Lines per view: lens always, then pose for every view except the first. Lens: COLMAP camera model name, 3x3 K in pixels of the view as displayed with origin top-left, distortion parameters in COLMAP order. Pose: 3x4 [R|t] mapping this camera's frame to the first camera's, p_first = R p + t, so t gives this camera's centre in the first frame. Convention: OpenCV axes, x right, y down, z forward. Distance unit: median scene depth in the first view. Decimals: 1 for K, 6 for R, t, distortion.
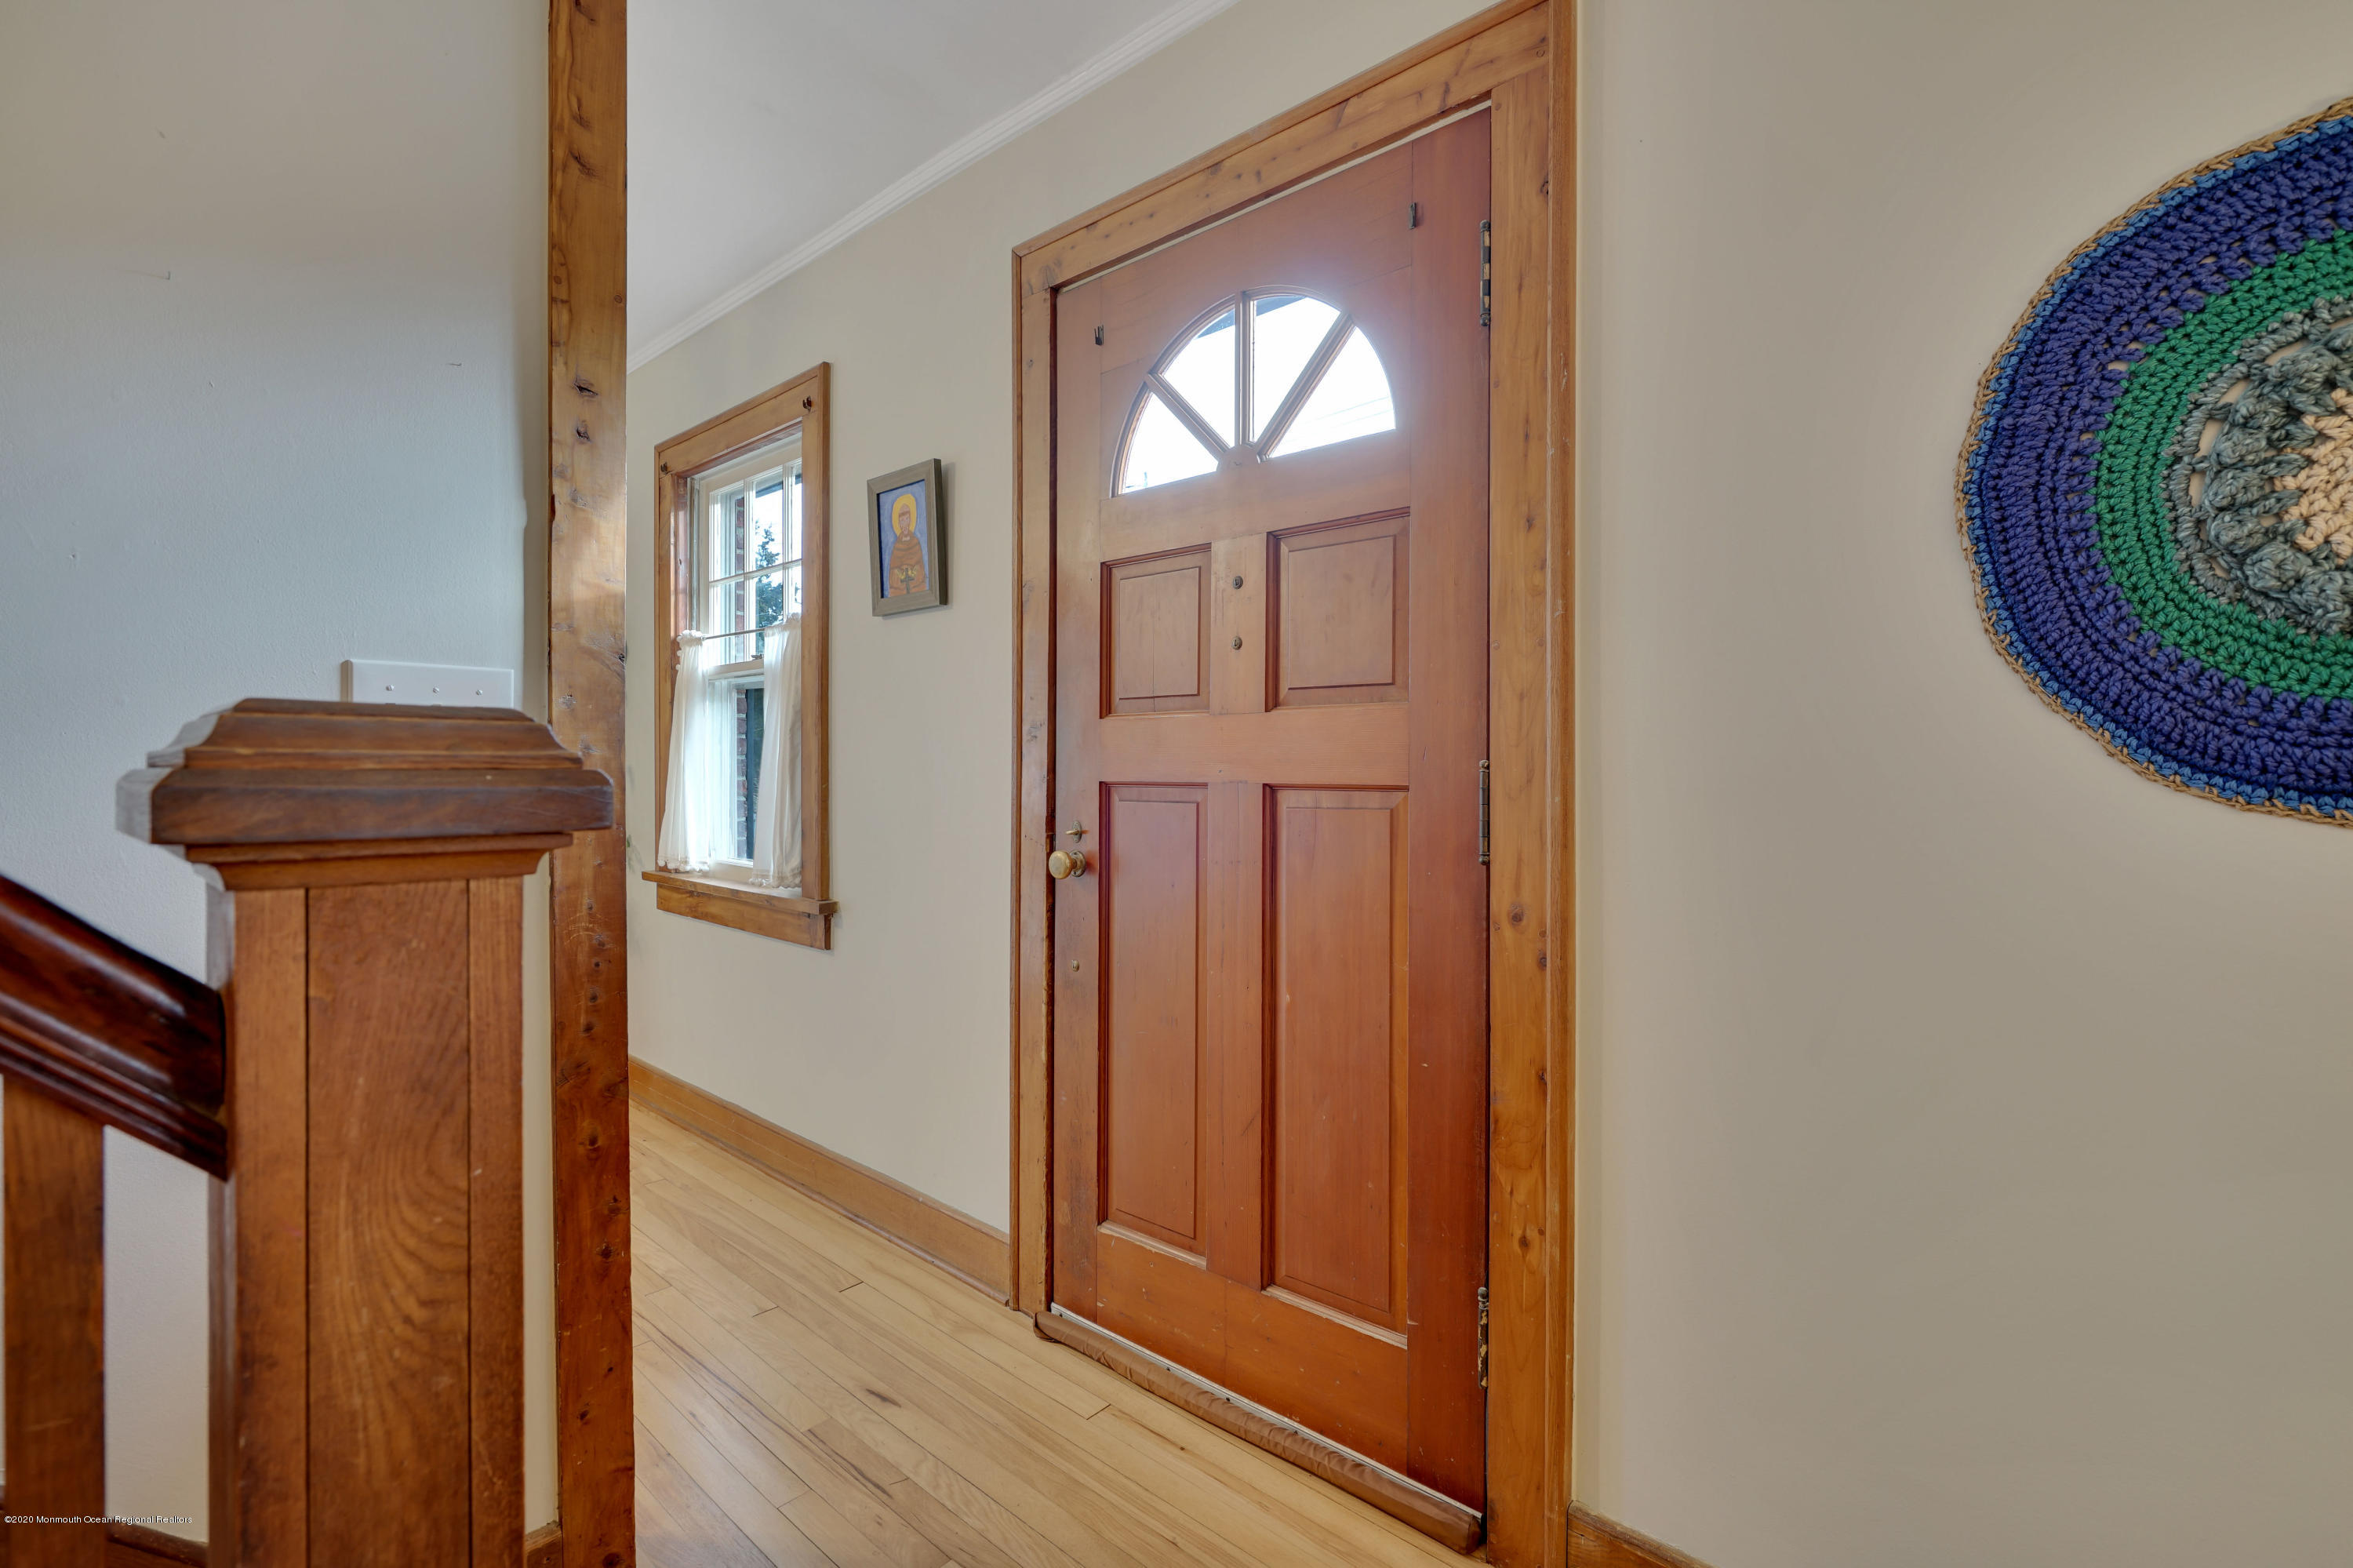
lens RADIAL K [[1076.4, 0, 1168.3], [0, 1076.4, 781.4], [0, 0, 1]] dist [-0.003976, 0.002182]
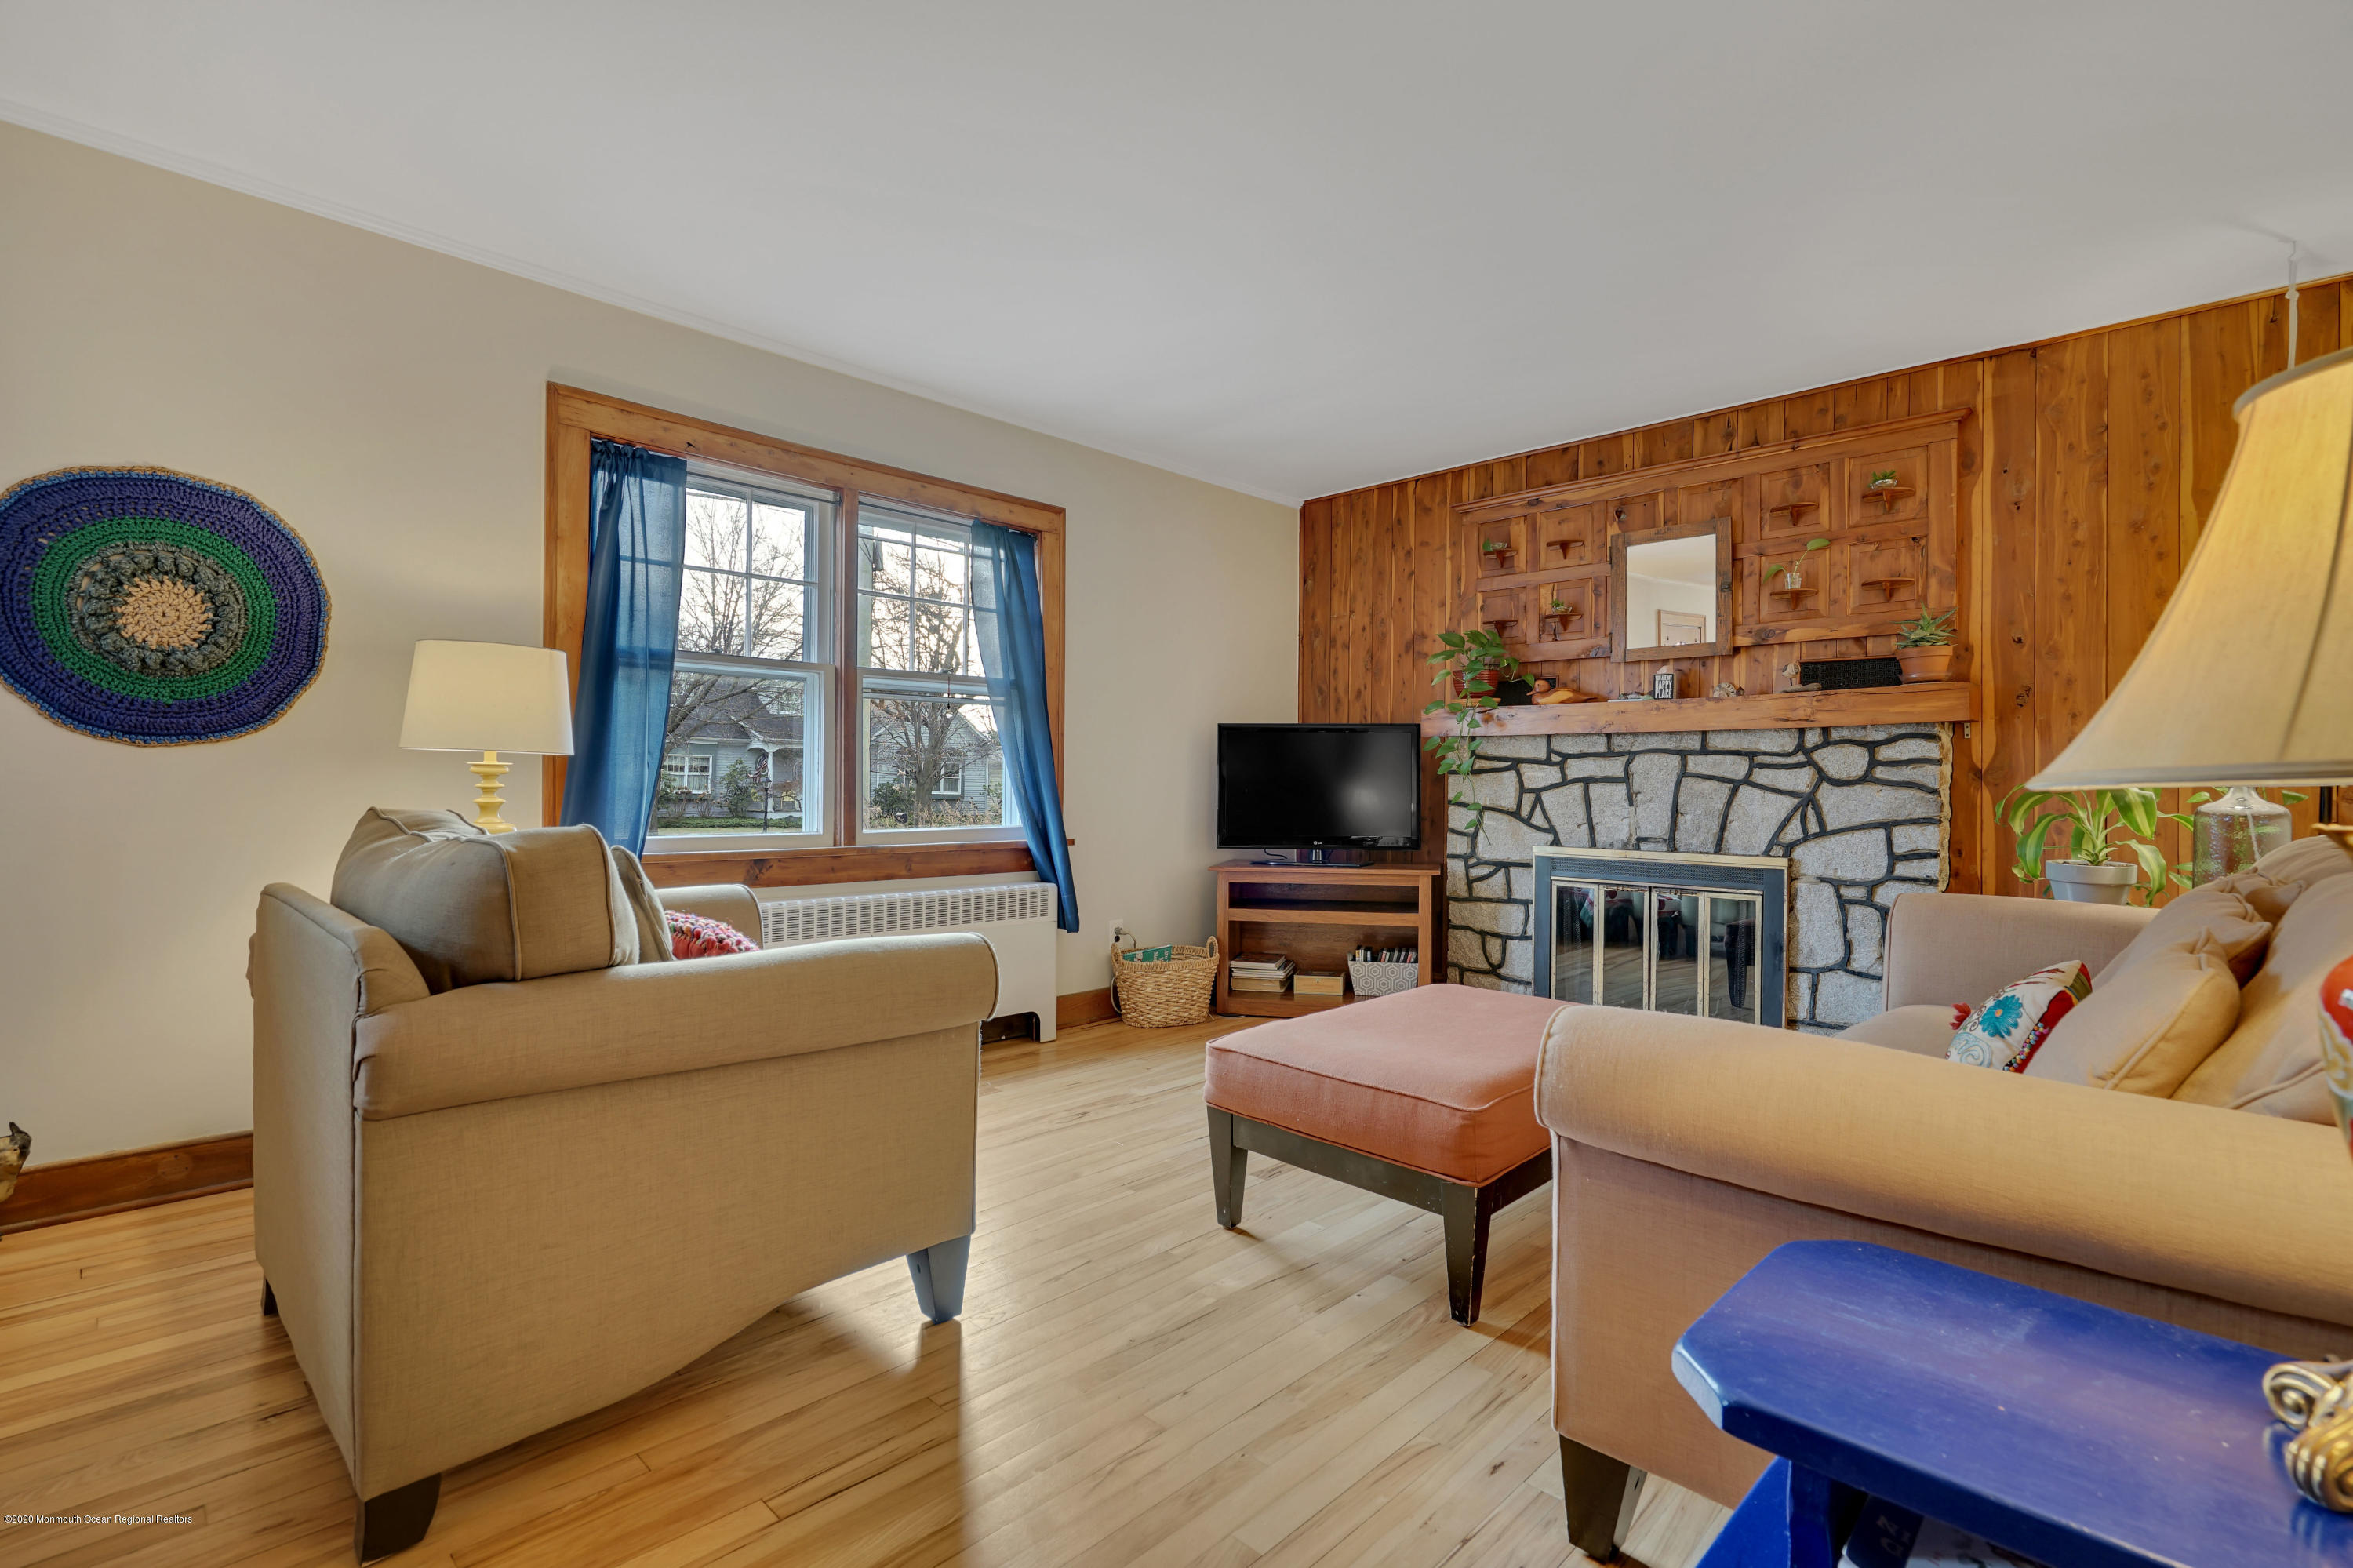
lens RADIAL K [[1076.4, 0, 1182.6], [0, 1076.4, 788.1], [0, 0, 1]] dist [-0.003976, 0.002182]
pose [[0.033712, -0.003981, 0.999424, -0.954647], [-0.001299, 0.999991, 0.004027, 0.087096], [-0.999431, -0.001434, 0.033706, -1.083417]]
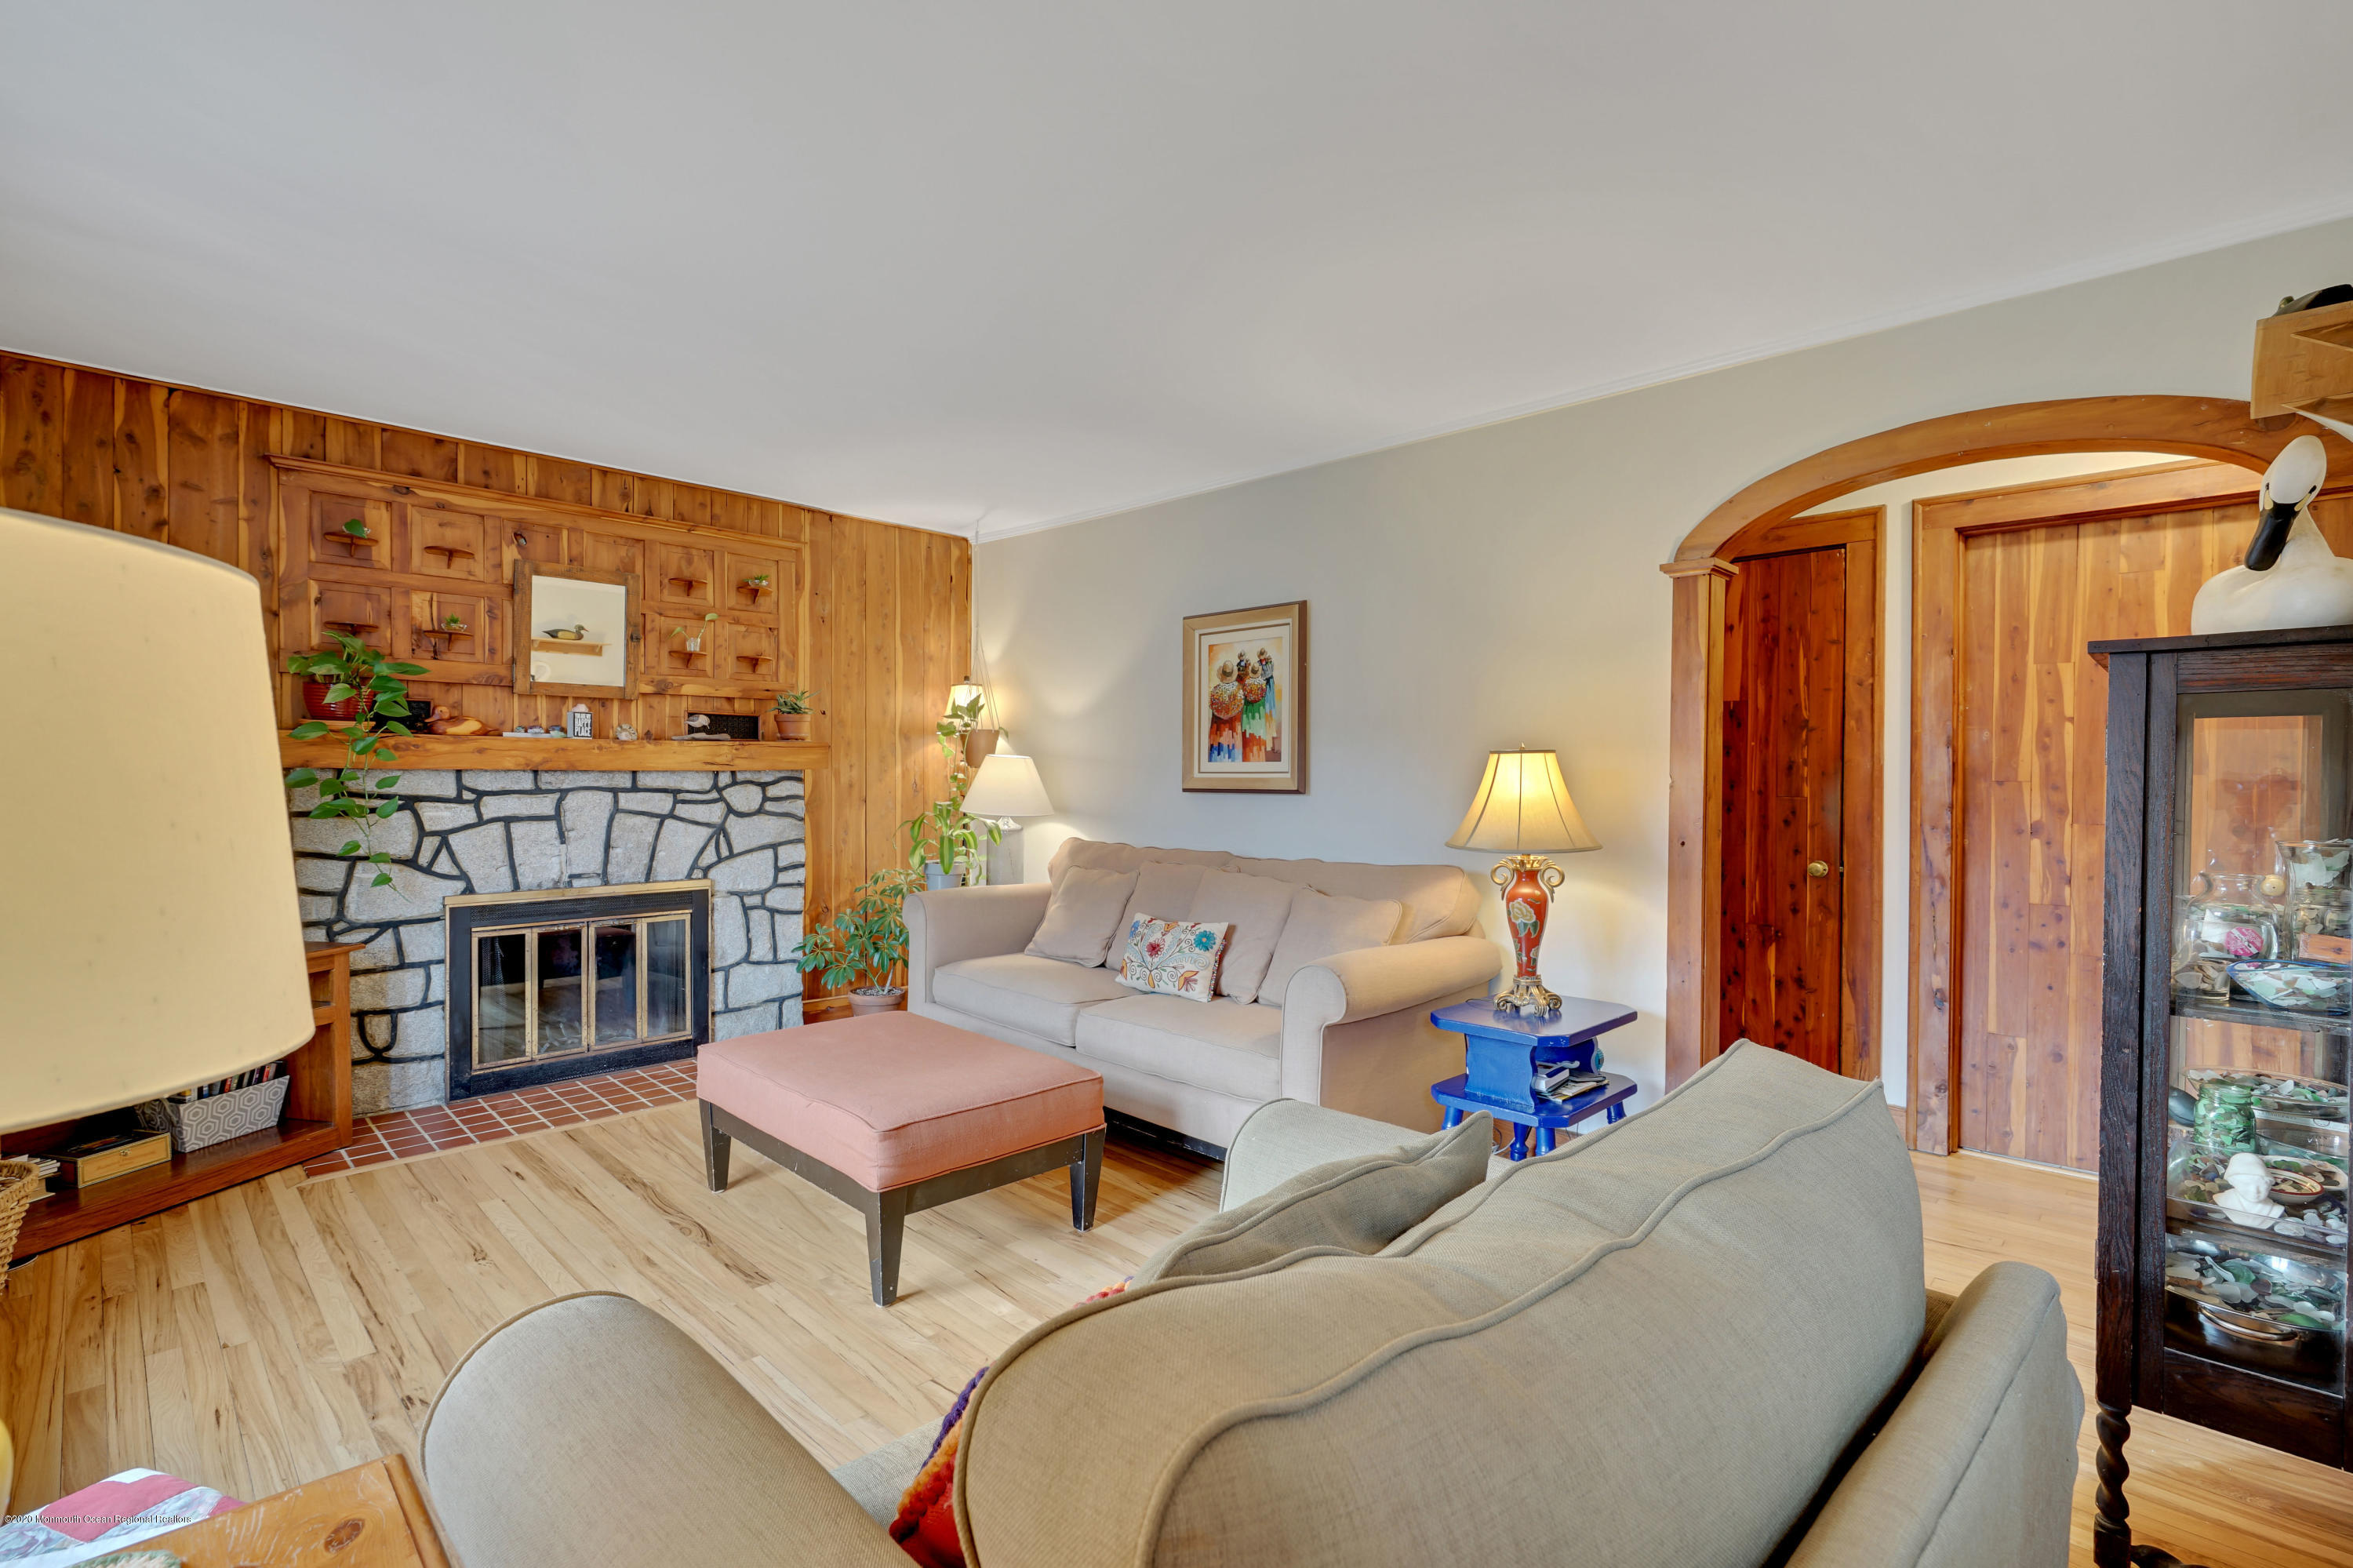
lens RADIAL K [[1076.4, 0, 1172.6], [0, 1076.4, 783.4], [0, 0, 1]] dist [-0.003976, 0.002182]
pose [[-0.999092, -0.006419, 0.042109, 0.260973], [-0.005641, 0.999812, 0.018555, -0.081840], [-0.042220, 0.018300, -0.998941, 0.638230]]
